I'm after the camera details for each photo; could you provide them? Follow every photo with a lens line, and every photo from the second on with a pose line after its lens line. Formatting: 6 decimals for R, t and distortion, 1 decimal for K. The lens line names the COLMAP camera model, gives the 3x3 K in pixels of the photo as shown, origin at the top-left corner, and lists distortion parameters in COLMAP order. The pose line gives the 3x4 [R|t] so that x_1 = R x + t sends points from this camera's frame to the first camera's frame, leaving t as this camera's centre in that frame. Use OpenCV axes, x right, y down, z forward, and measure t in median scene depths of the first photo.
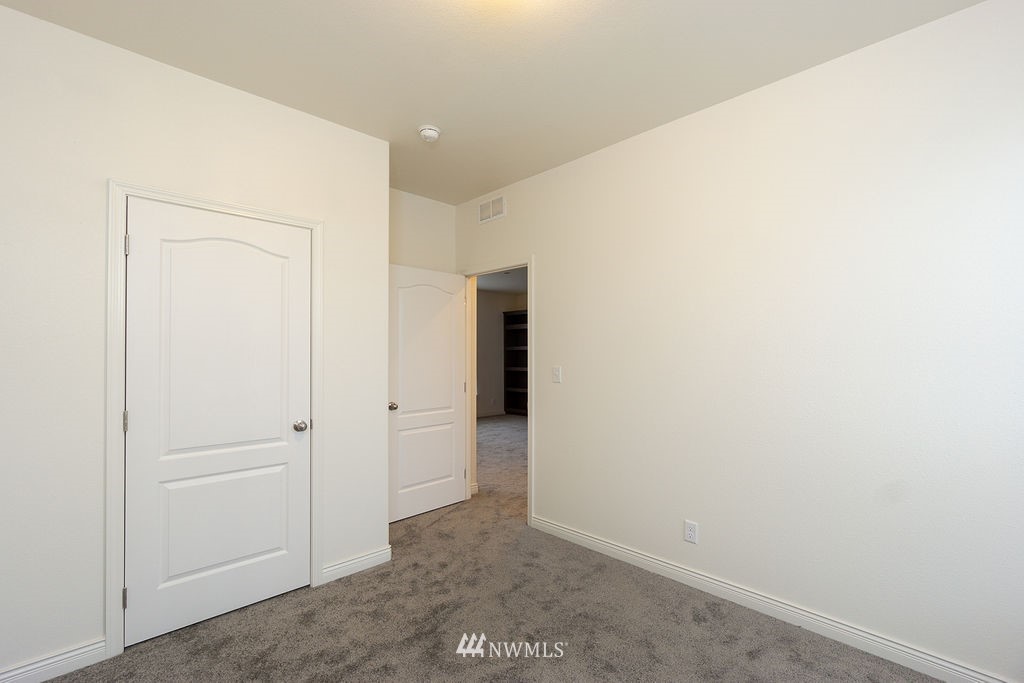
lens RADIAL K [[442.9, 0, 505.1], [0, 442.9, 347.3], [0, 0, 1]] dist [-0.016785, 0.003731]
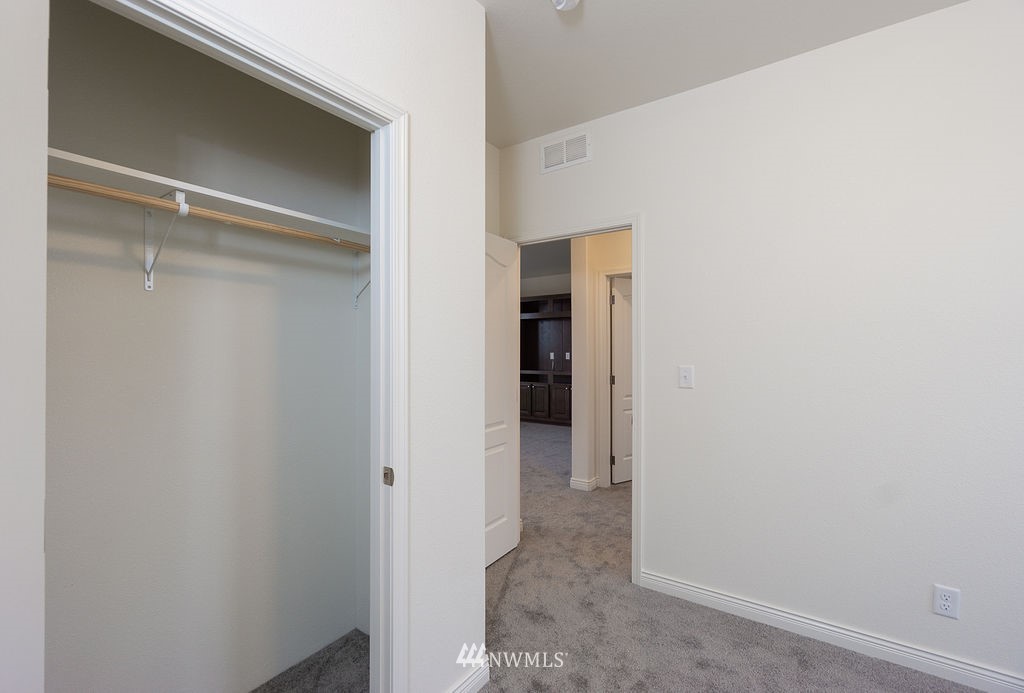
lens RADIAL K [[466.5, 0, 519.4], [0, 466.5, 343.4], [0, 0, 1]] dist [-0.000617, -0.001265]
pose [[0.985259, -0.000572, 0.171070, -0.240389], [0.000061, 0.999996, 0.002995, 0.003551], [-0.171071, -0.002940, 0.985254, 0.249175]]
